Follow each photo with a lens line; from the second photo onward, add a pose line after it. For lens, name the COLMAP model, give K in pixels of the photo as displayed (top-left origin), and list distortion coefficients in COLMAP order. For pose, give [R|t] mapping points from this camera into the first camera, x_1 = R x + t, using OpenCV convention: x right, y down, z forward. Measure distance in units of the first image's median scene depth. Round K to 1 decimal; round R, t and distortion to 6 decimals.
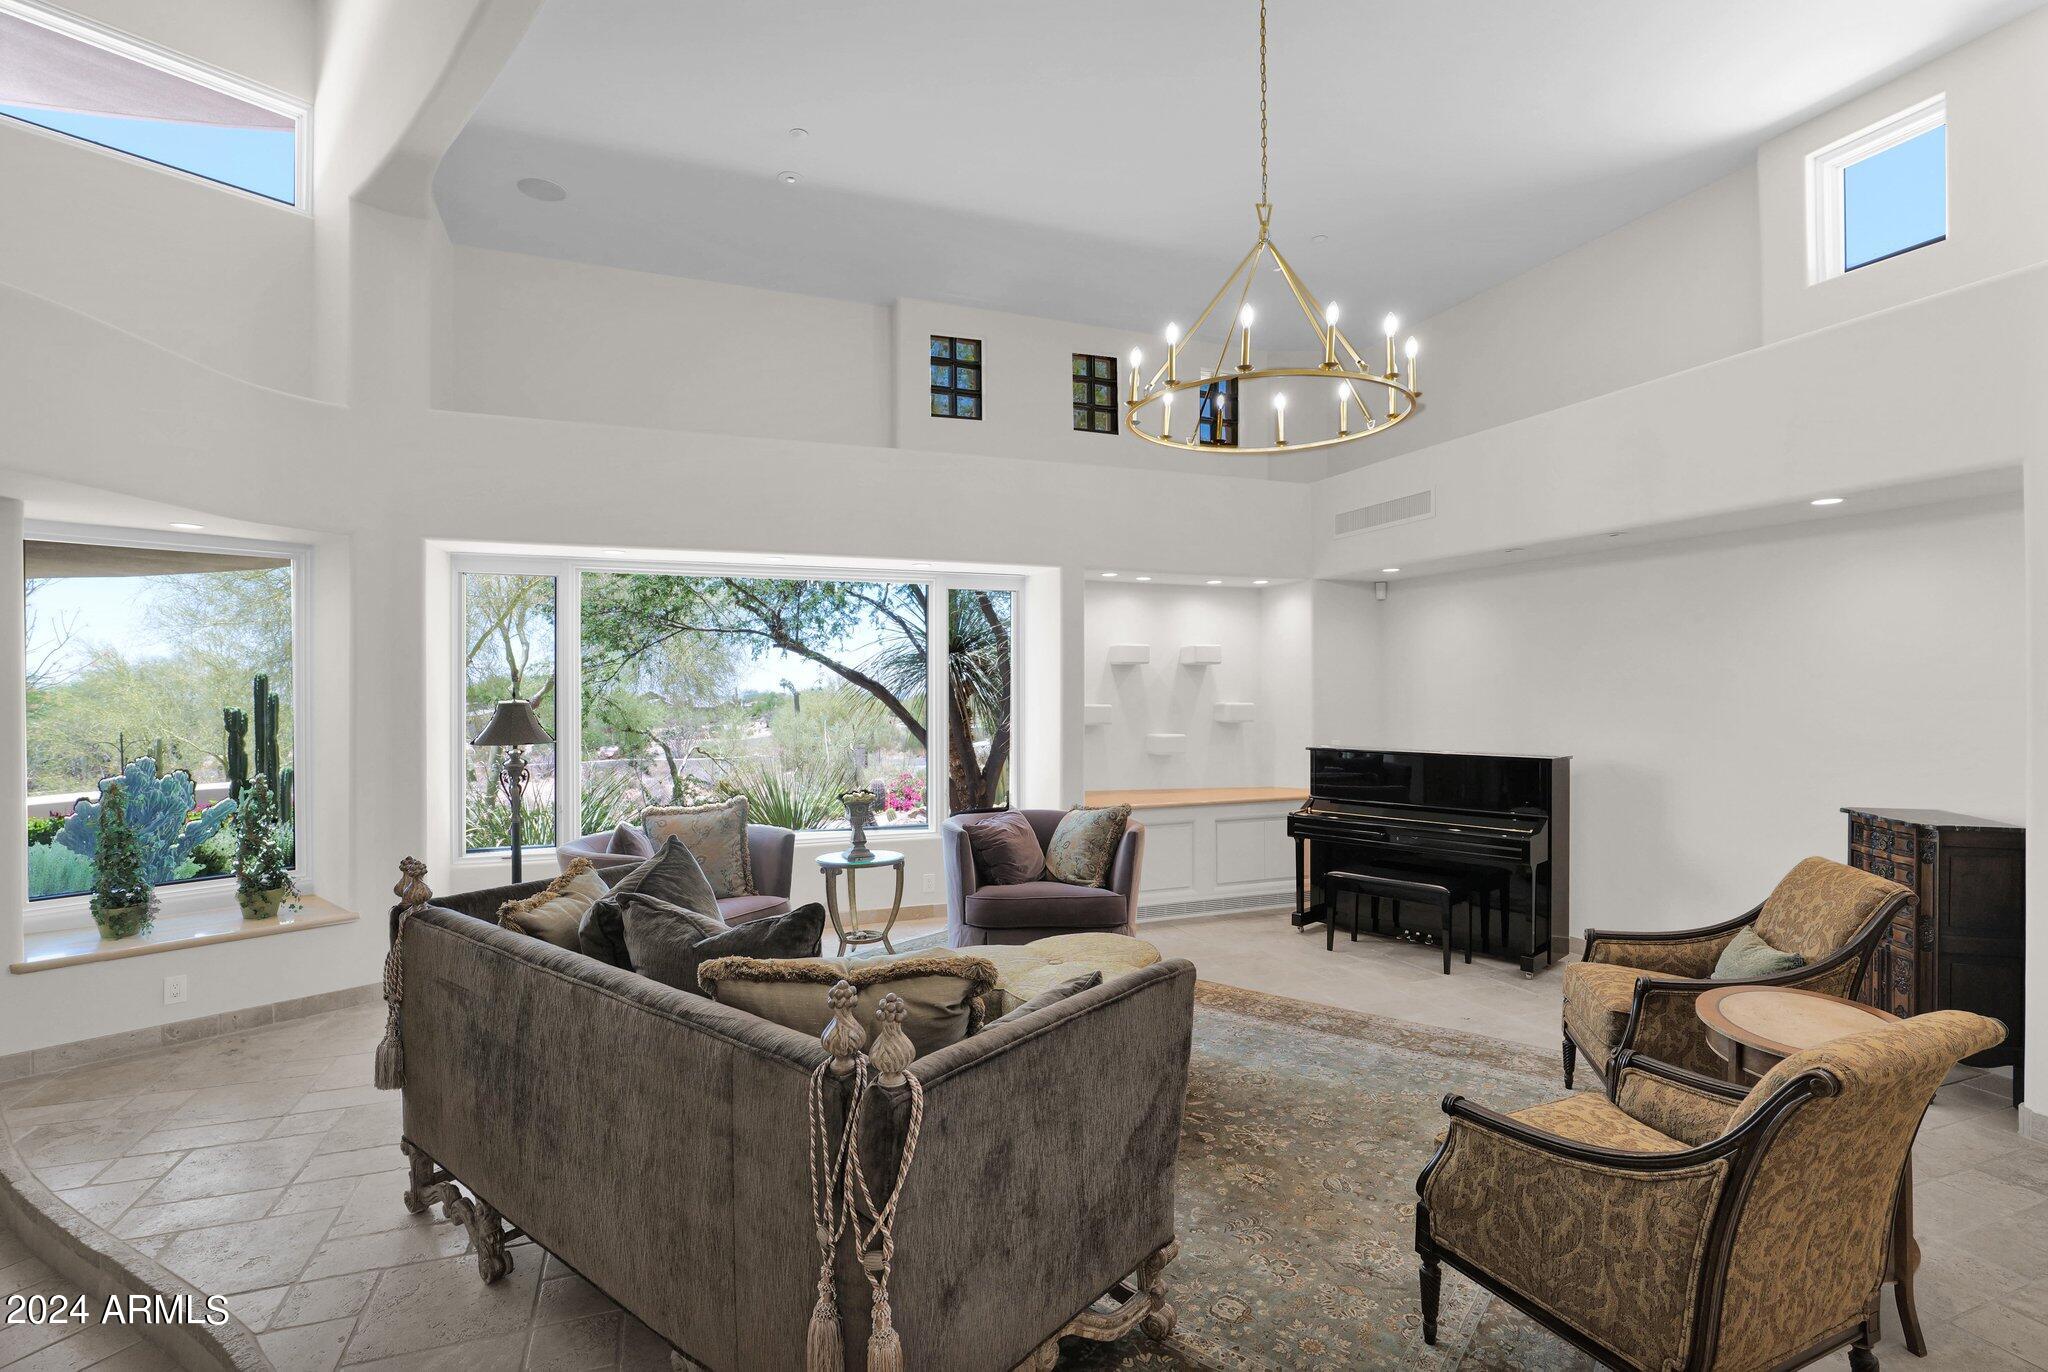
lens RADIAL K [[950.1, 0, 1024.0], [0, 950.1, 686.0], [0, 0, 1]] dist [-0.011342, -0.000752]
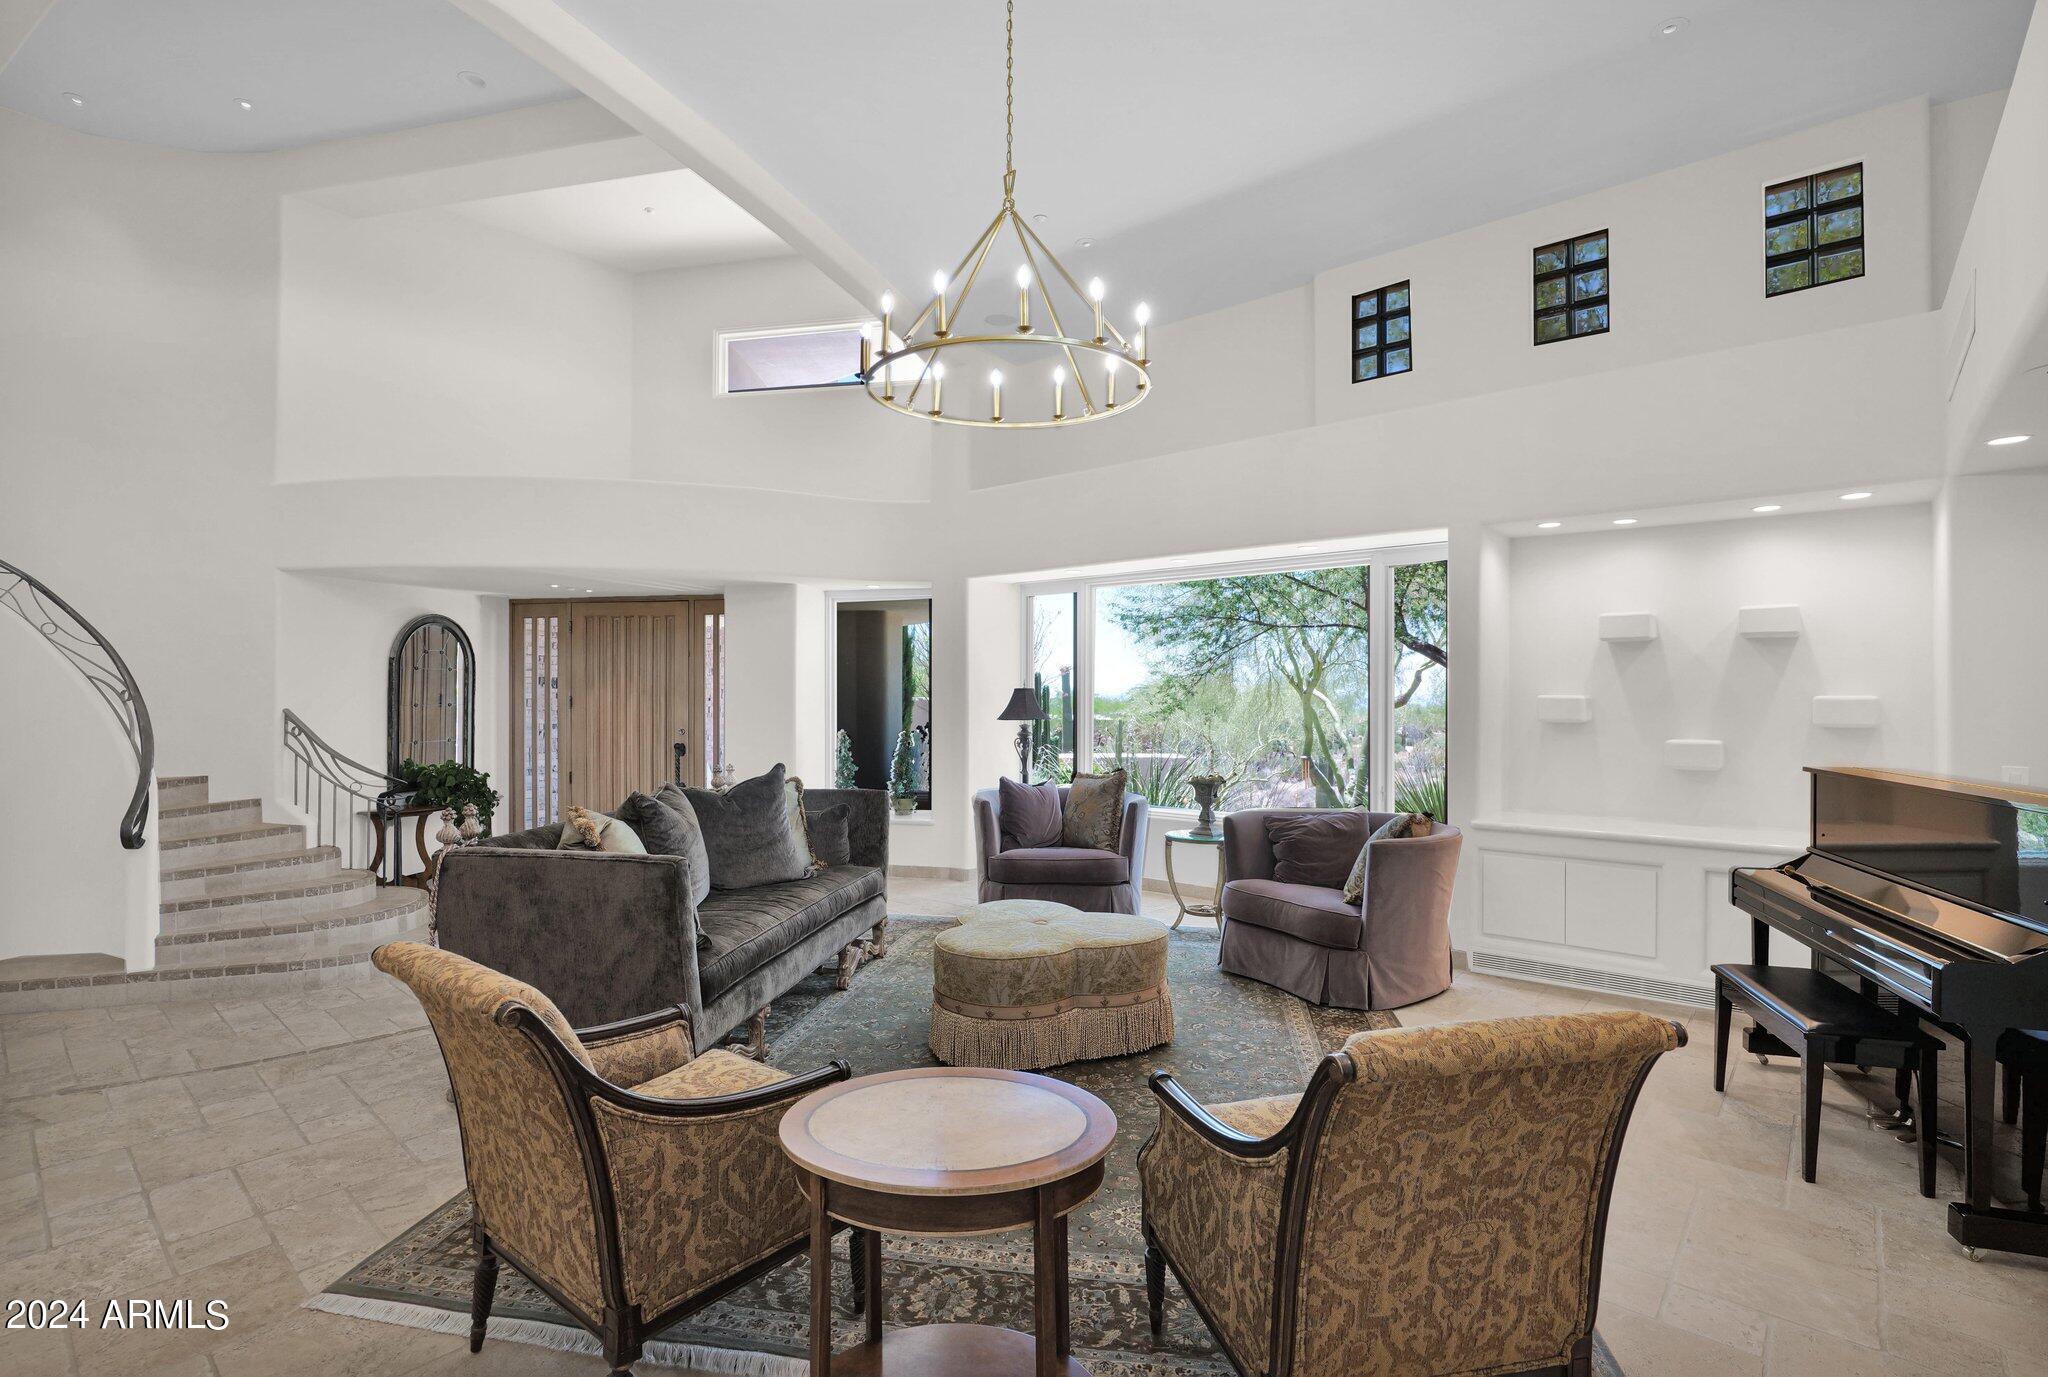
lens RADIAL K [[964.6, 0, 1024.0], [0, 964.6, 688.5], [0, 0, 1]] dist [0.002814, 0.000282]
pose [[0.455198, -0.006022, -0.890370, 0.700394], [0.003118, 0.999982, -0.005169, 0.020112], [0.890385, -0.000423, 0.455209, 0.332769]]
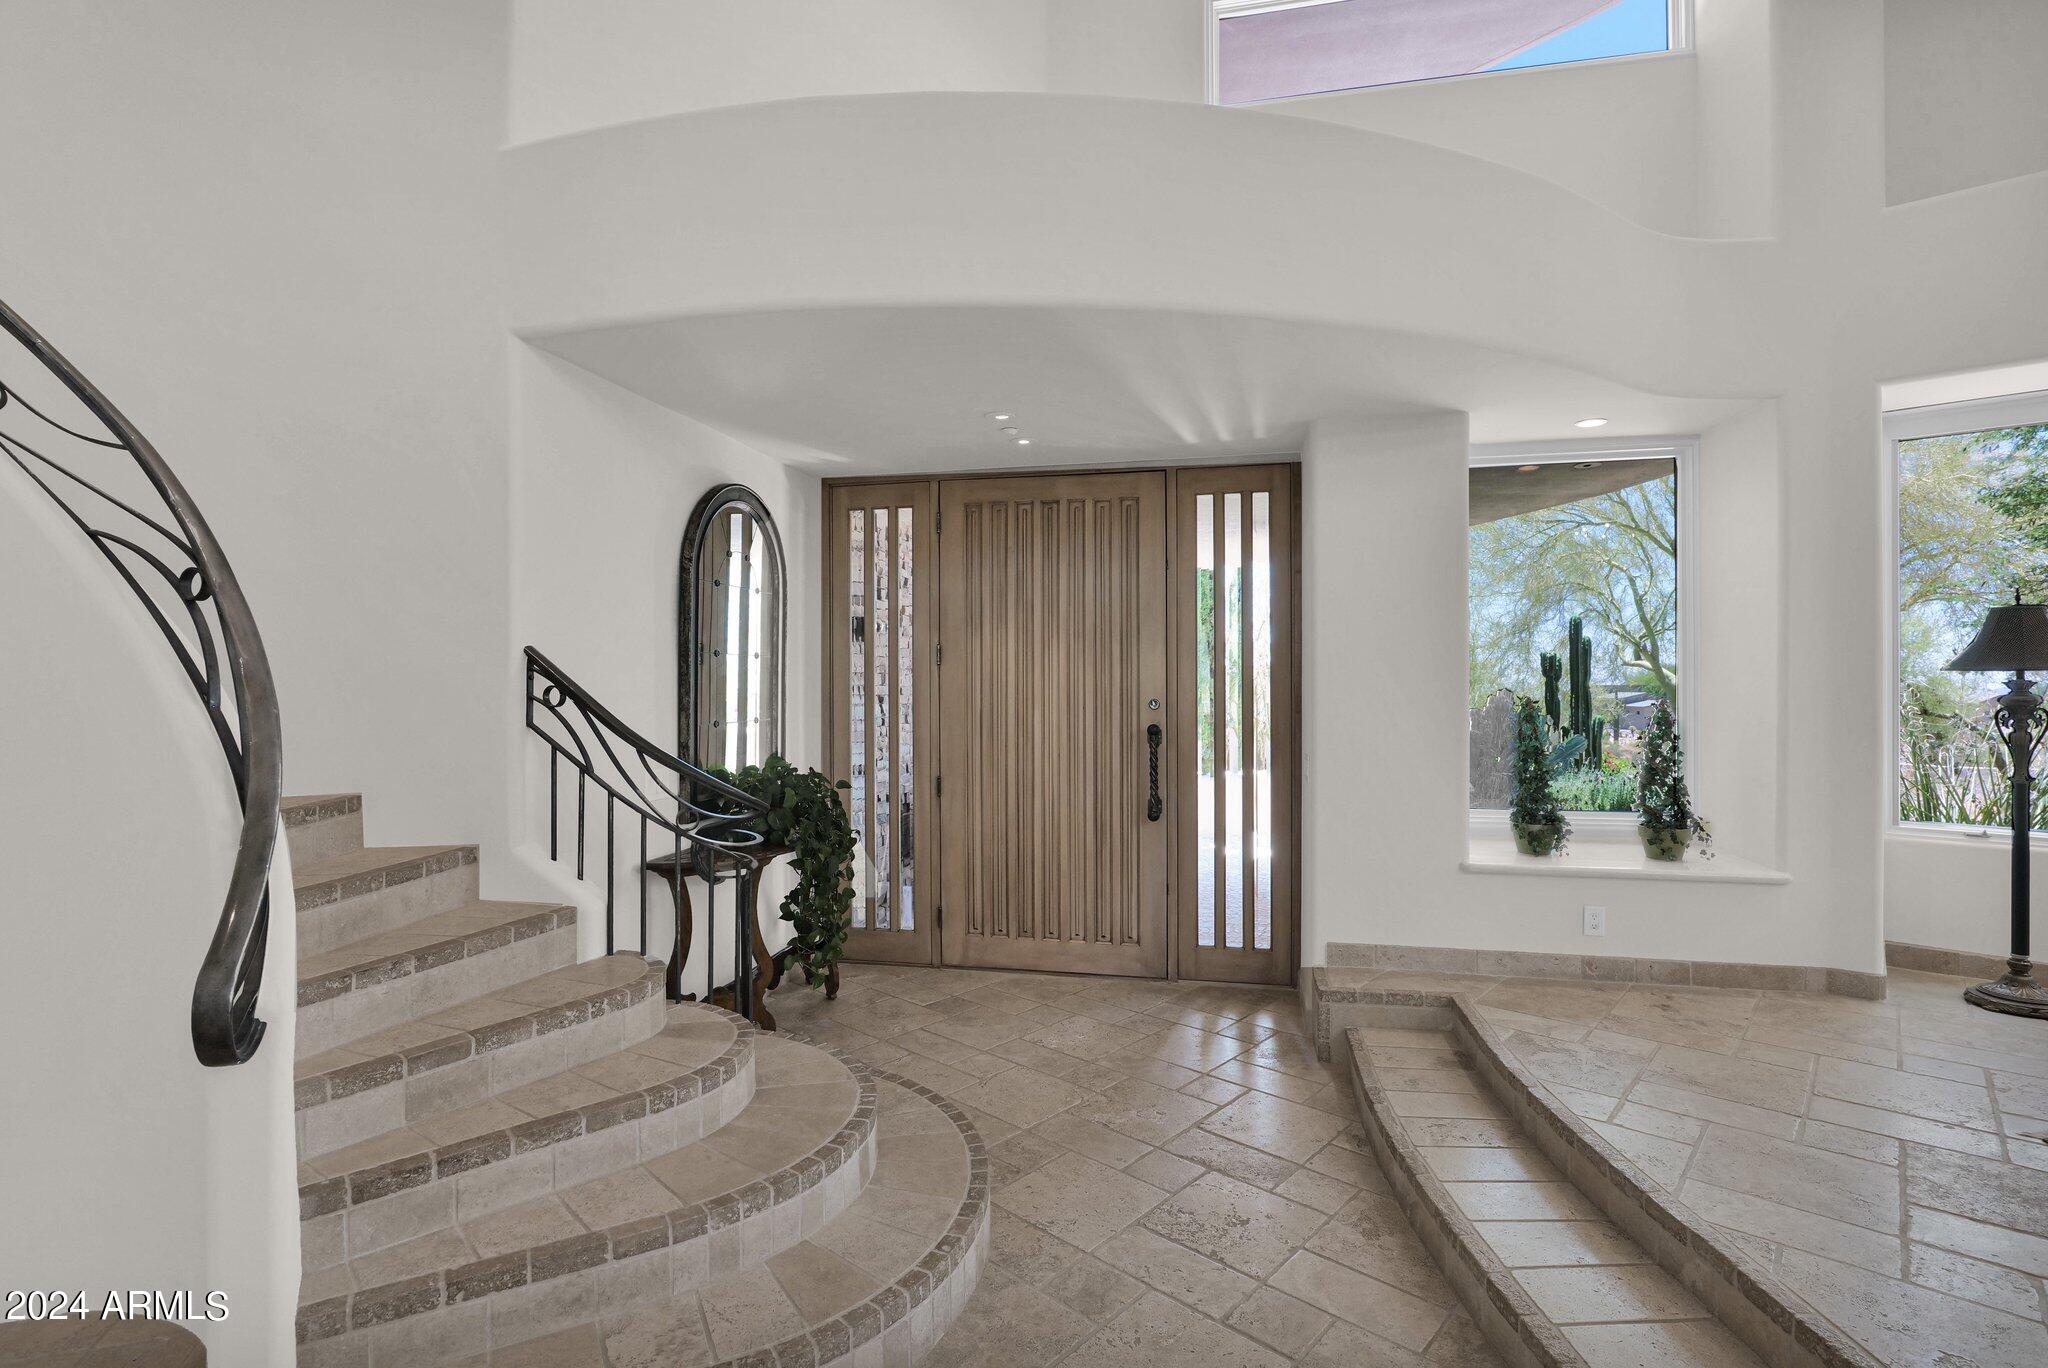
lens RADIAL K [[947.6, 0, 1024.0], [0, 947.6, 684.0], [0, 0, 1]] dist [-0.011860, 0.000444]
pose [[0.453261, -0.002397, -0.891375, -0.227752], [0.005181, 0.999987, -0.000055, 0.060635], [0.891363, -0.004593, 0.453267, 0.058671]]
